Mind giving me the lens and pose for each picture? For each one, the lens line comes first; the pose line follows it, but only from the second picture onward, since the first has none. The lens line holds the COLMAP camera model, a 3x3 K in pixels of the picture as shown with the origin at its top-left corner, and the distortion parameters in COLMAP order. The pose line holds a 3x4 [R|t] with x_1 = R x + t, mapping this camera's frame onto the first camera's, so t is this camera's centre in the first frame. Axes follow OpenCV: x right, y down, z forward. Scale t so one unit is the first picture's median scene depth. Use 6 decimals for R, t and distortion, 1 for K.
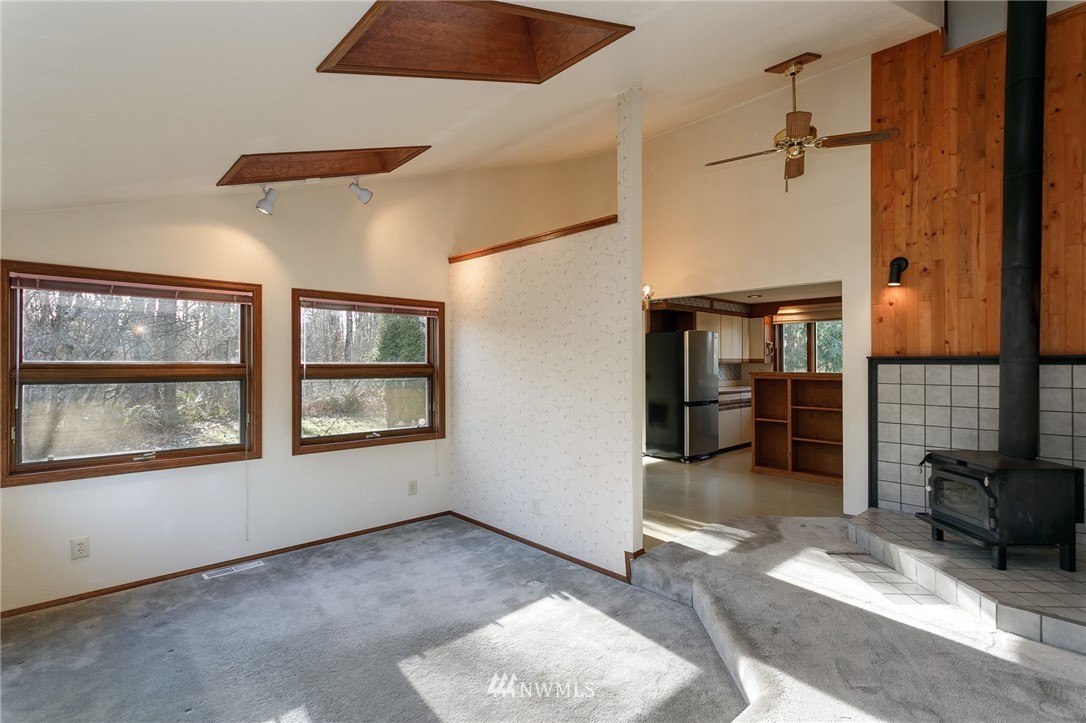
lens RADIAL K [[521.8, 0, 537.0], [0, 521.8, 379.1], [0, 0, 1]] dist [0.000986, 0.000667]
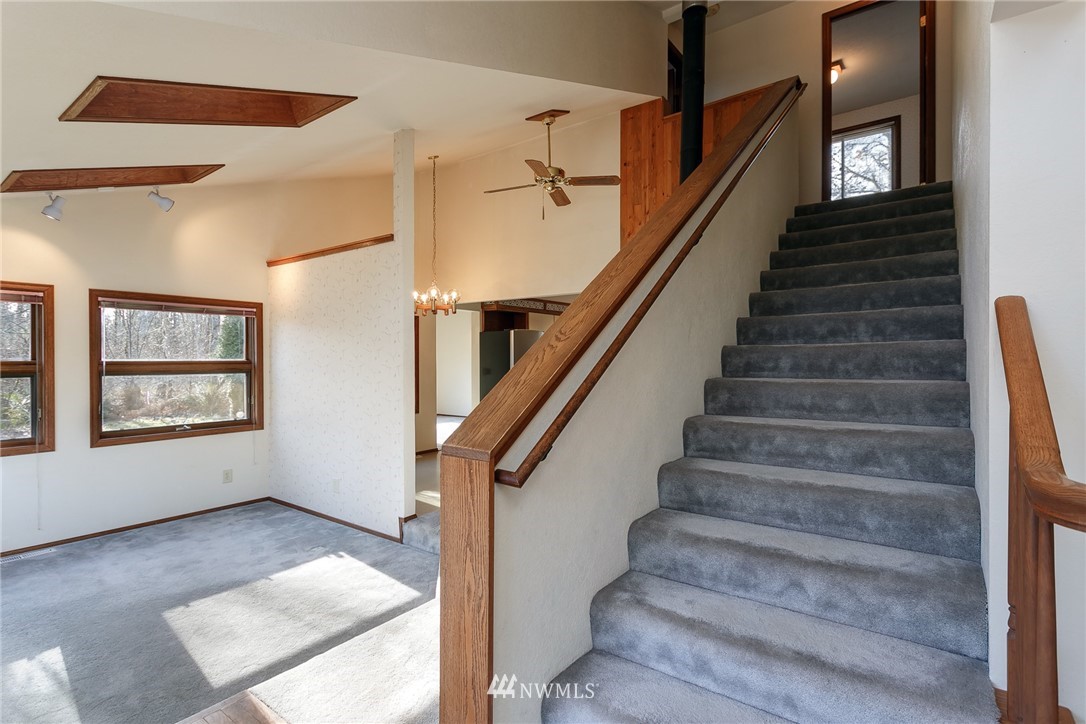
lens RADIAL K [[528.1, 0, 541.5], [0, 528.1, 375.6], [0, 0, 1]] dist [0.000741, -0.000362]
pose [[0.983409, -0.008693, 0.181195, 0.239377], [0.008474, 0.999962, 0.001982, 0.005969], [-0.181205, -0.000414, 0.983445, -0.217182]]
